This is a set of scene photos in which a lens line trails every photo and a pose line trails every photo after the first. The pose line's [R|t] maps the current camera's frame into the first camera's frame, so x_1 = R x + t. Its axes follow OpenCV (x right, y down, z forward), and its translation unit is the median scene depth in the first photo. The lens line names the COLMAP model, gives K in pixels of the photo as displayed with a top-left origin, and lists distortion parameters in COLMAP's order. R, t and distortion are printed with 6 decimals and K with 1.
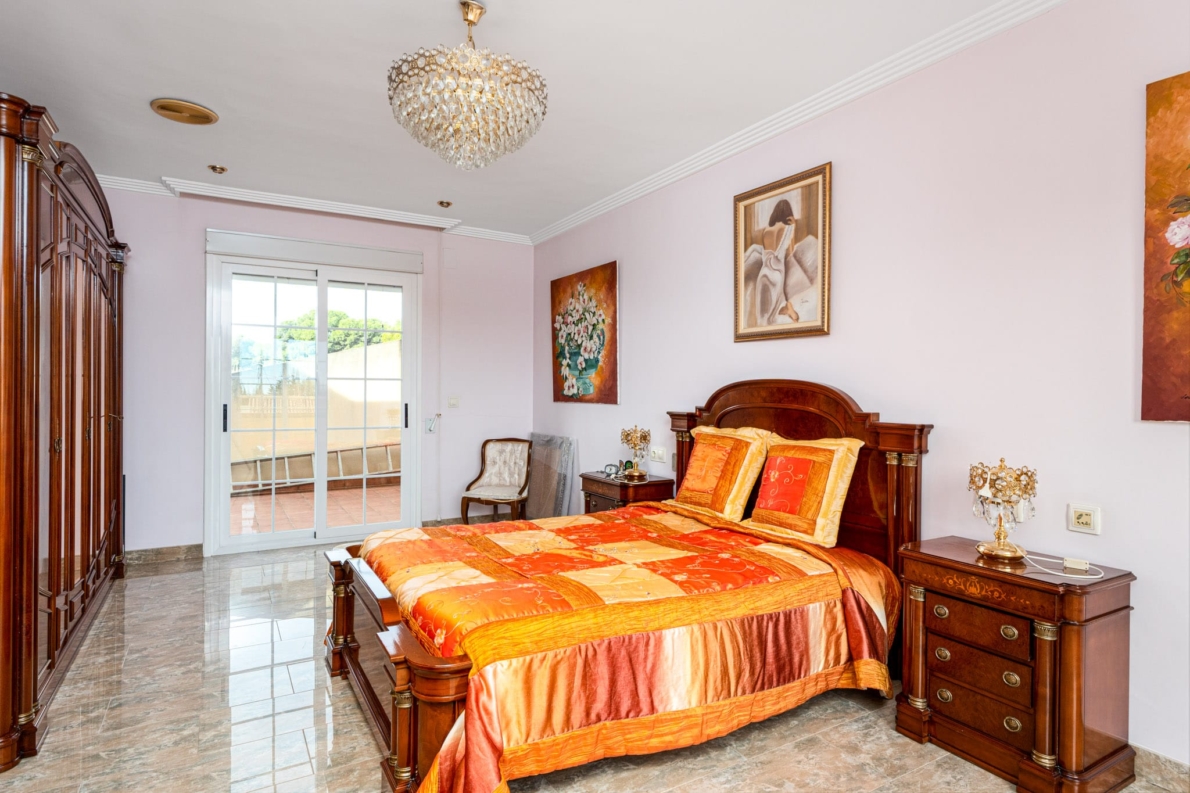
lens RADIAL K [[657.6, 0, 595.7], [0, 657.6, 393.5], [0, 0, 1]] dist [0.001891, -0.000420]
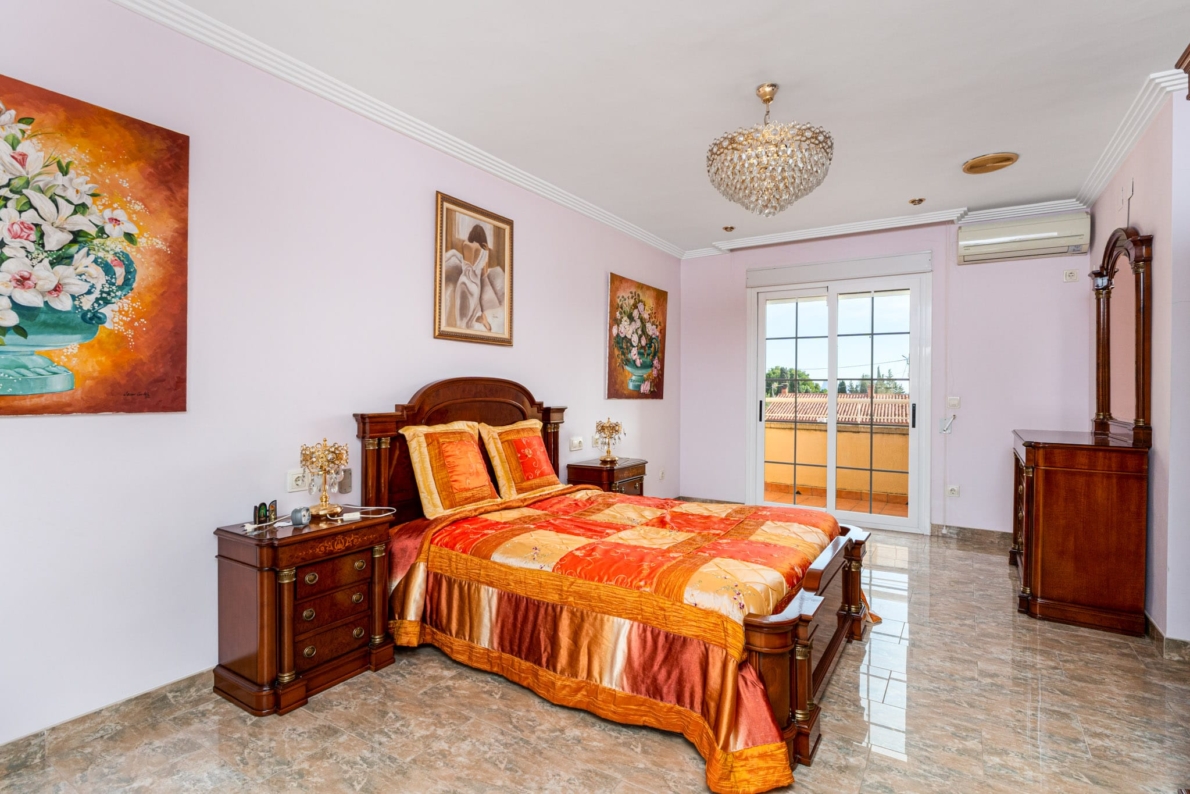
lens RADIAL K [[592.0, 0, 593.9], [0, 592.0, 392.1], [0, 0, 1]] dist [-0.000024, 0.000225]
pose [[-0.466072, -0.014381, 0.884630, -0.730897], [-0.005586, 0.999896, 0.013312, -0.009658], [-0.884729, 0.001263, -0.466104, 1.269891]]
